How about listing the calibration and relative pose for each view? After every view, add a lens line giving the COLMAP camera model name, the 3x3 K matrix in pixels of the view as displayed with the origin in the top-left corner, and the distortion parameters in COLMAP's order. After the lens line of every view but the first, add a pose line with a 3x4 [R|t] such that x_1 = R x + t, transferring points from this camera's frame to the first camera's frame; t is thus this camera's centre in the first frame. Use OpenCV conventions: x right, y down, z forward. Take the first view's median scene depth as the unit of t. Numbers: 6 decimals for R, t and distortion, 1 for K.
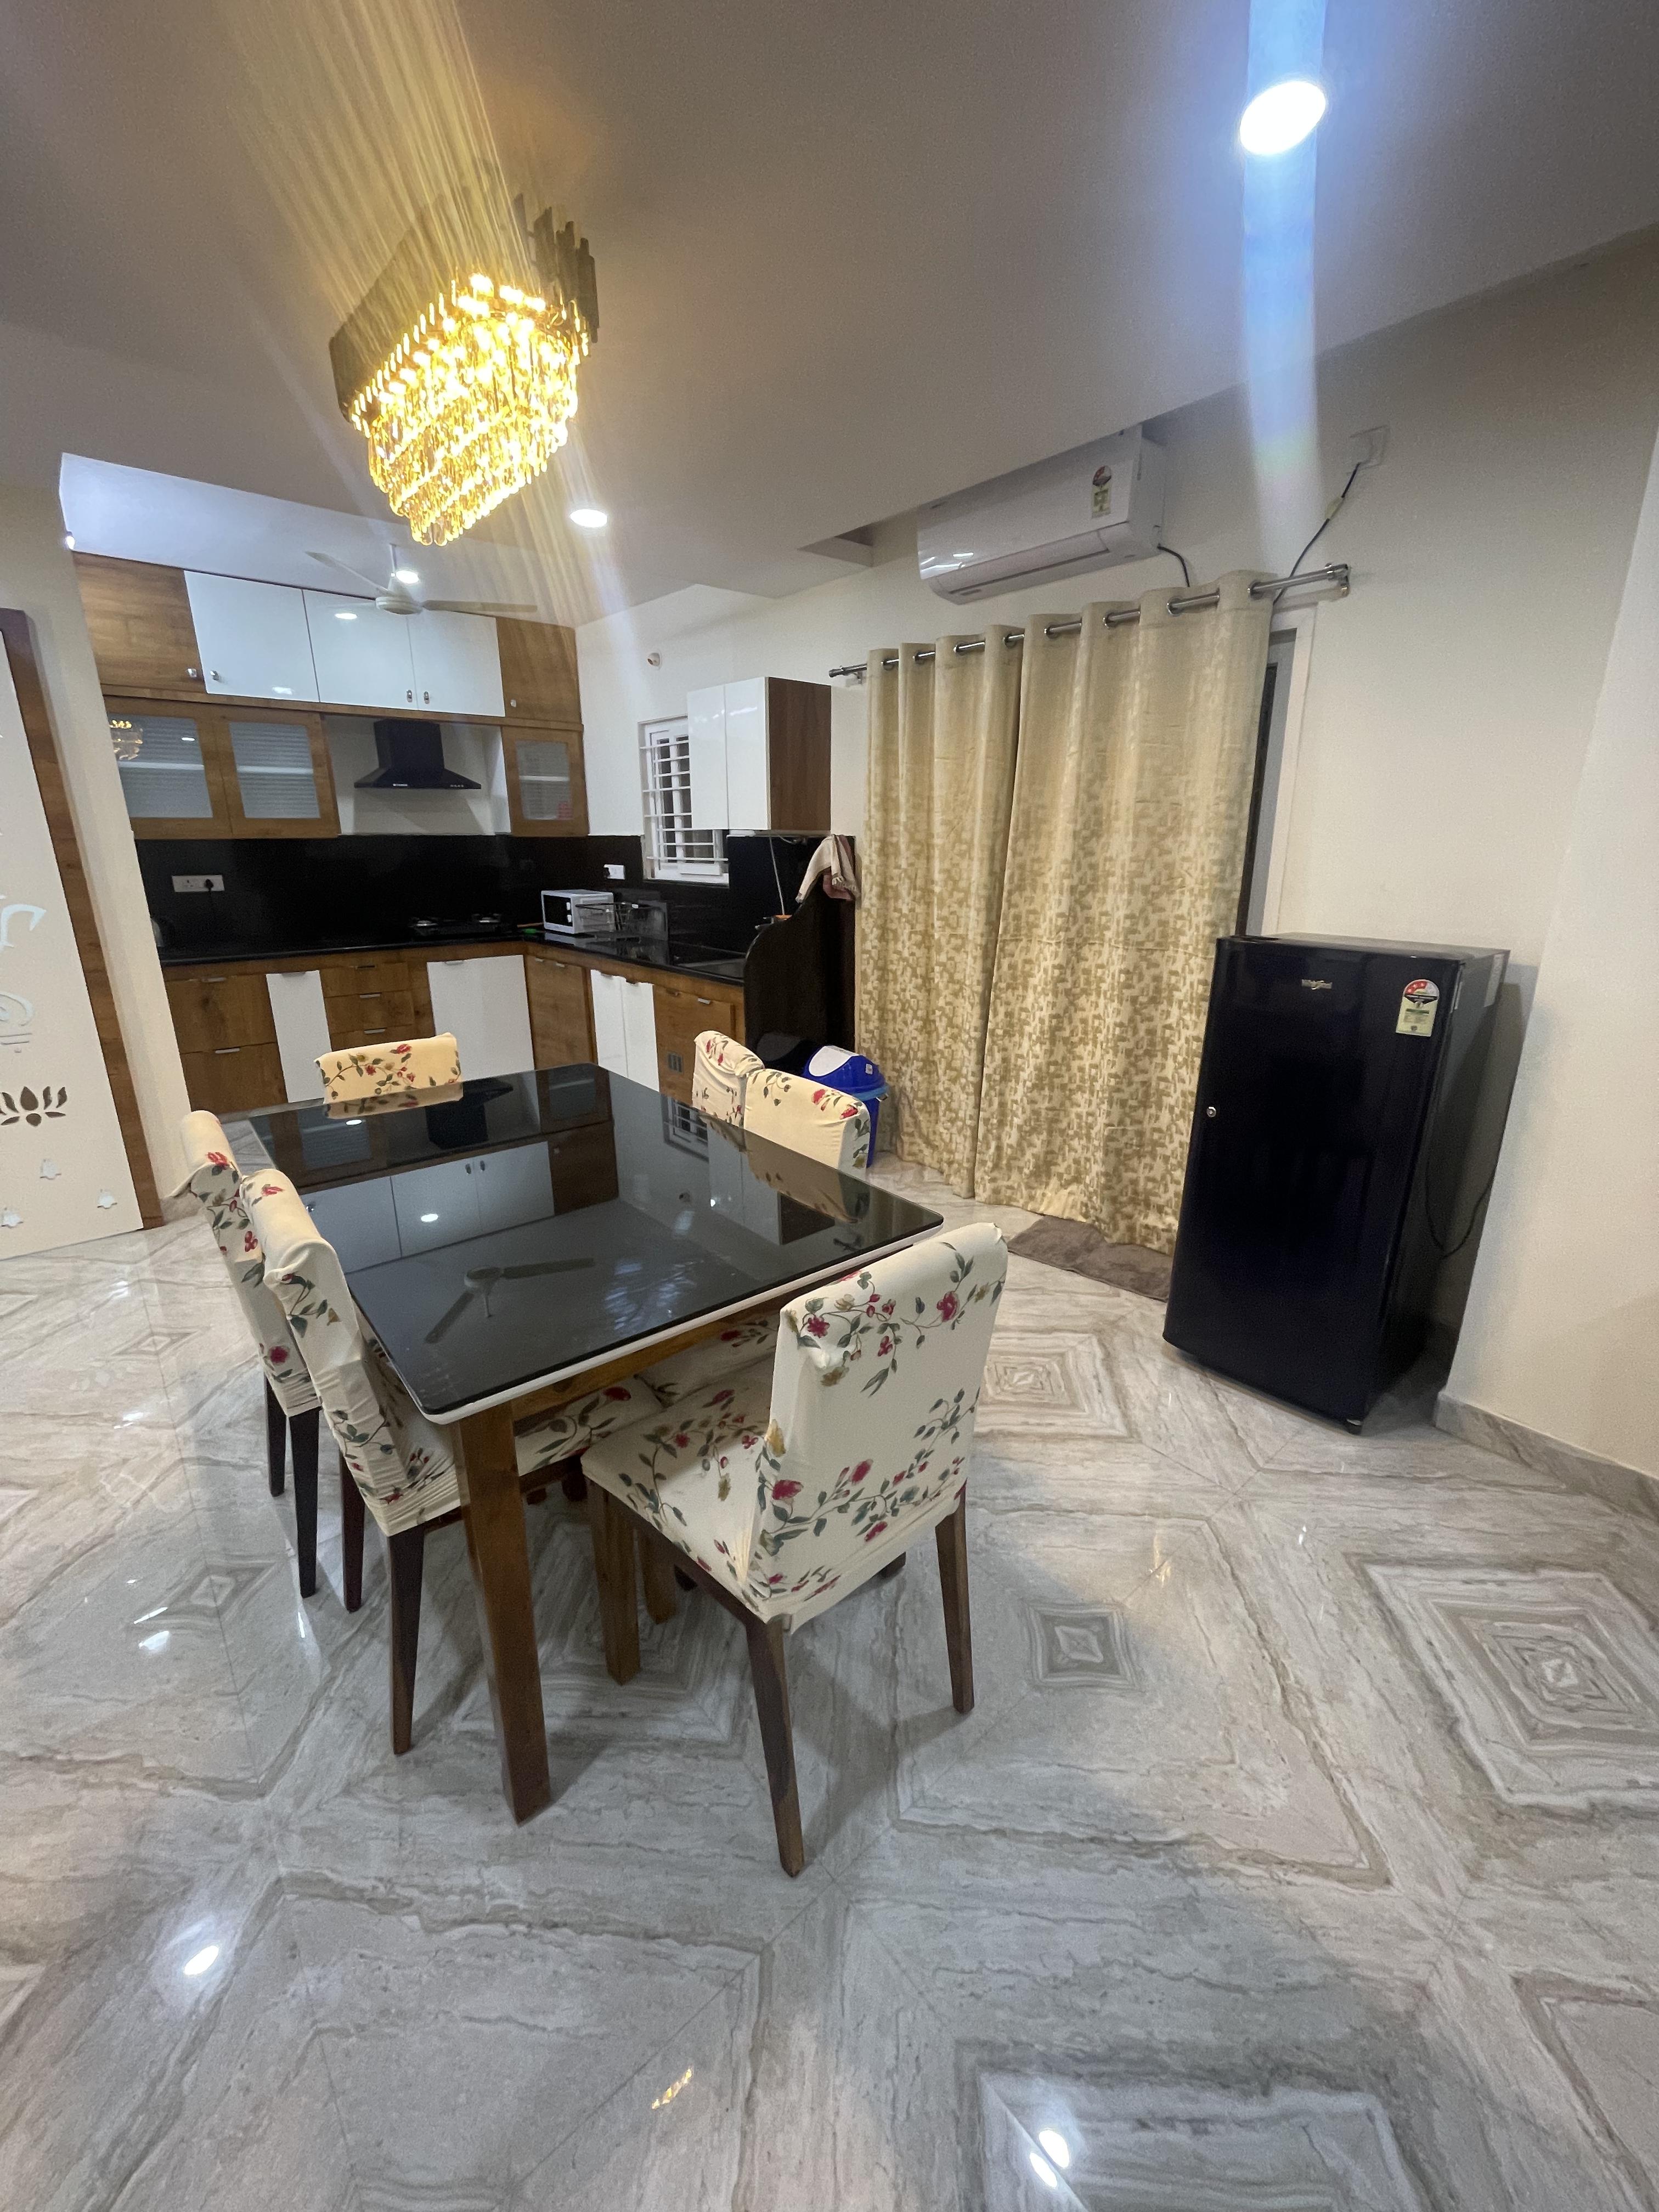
lens RADIAL K [[884.4, 0, 835.4], [0, 884.4, 1093.4], [0, 0, 1]] dist [-0.003891, 0.000020]
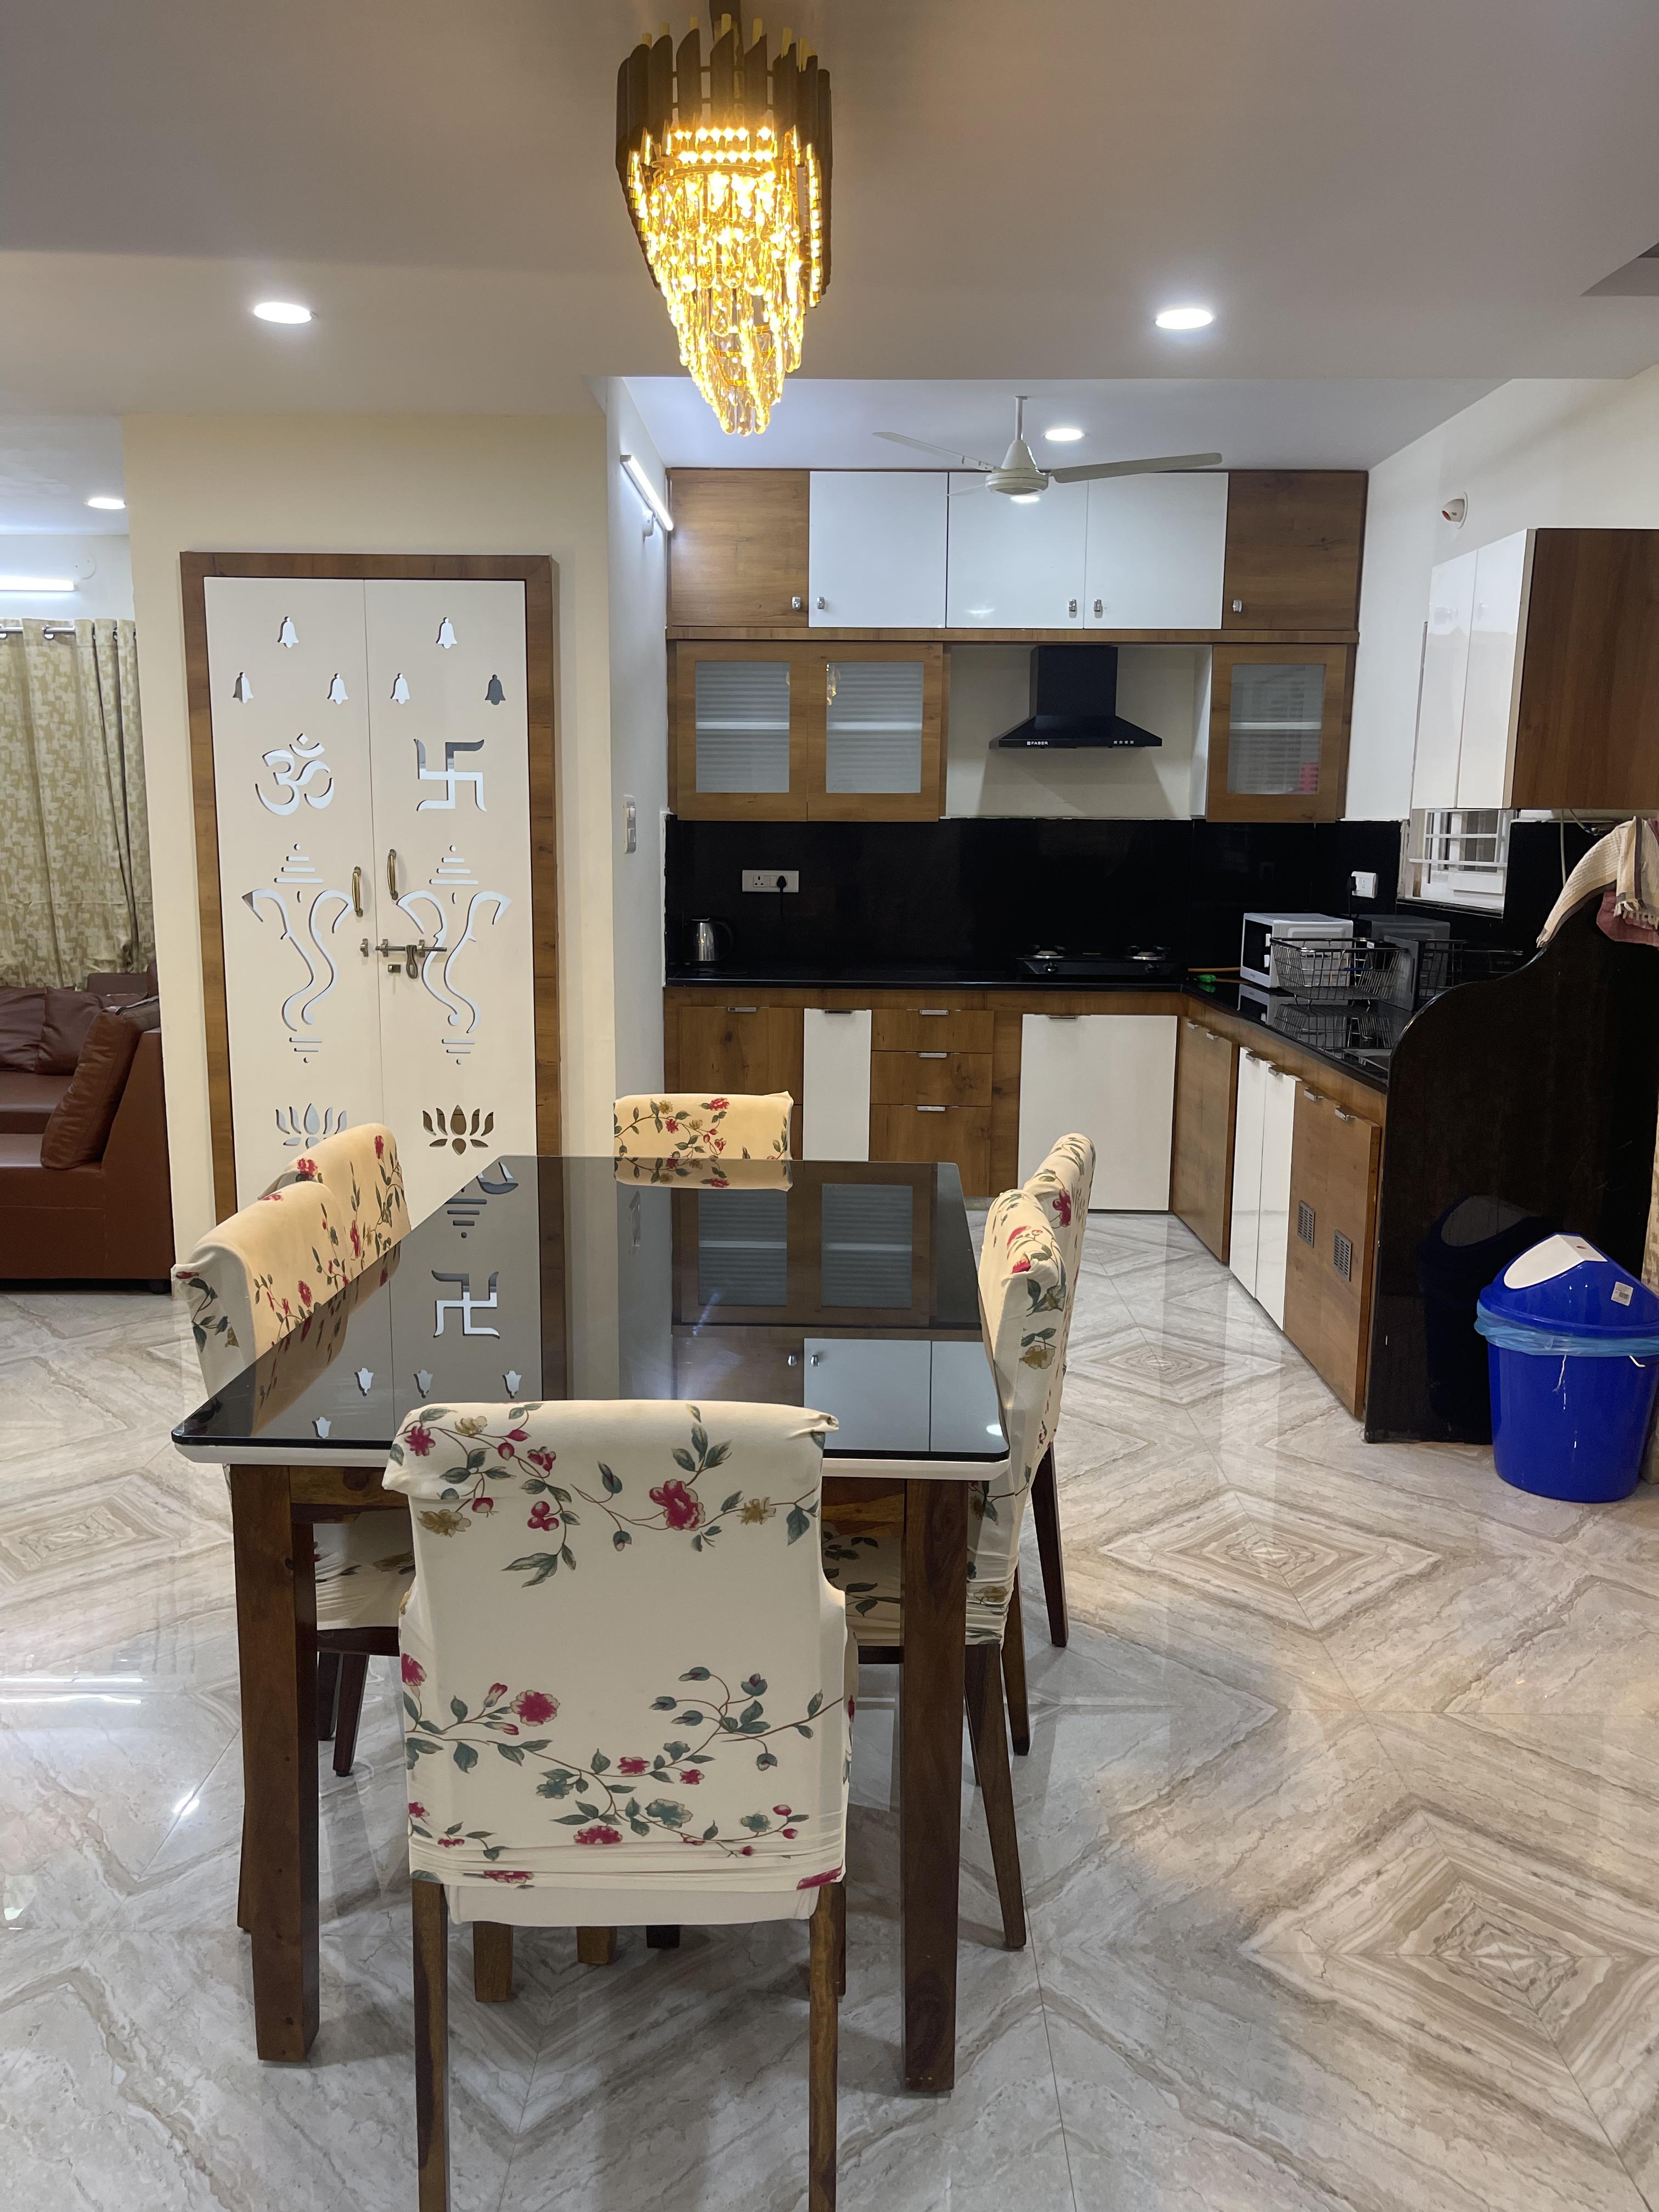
lens RADIAL K [[1637.1, 0, 826.5], [0, 1637.1, 1113.9], [0, 0, 1]] dist [0.026956, -0.031903]
pose [[0.754276, 0.122117, -0.645101, 0.274577], [-0.192288, 0.980555, -0.039212, -0.004521], [0.627769, 0.153622, 0.763090, 0.028804]]
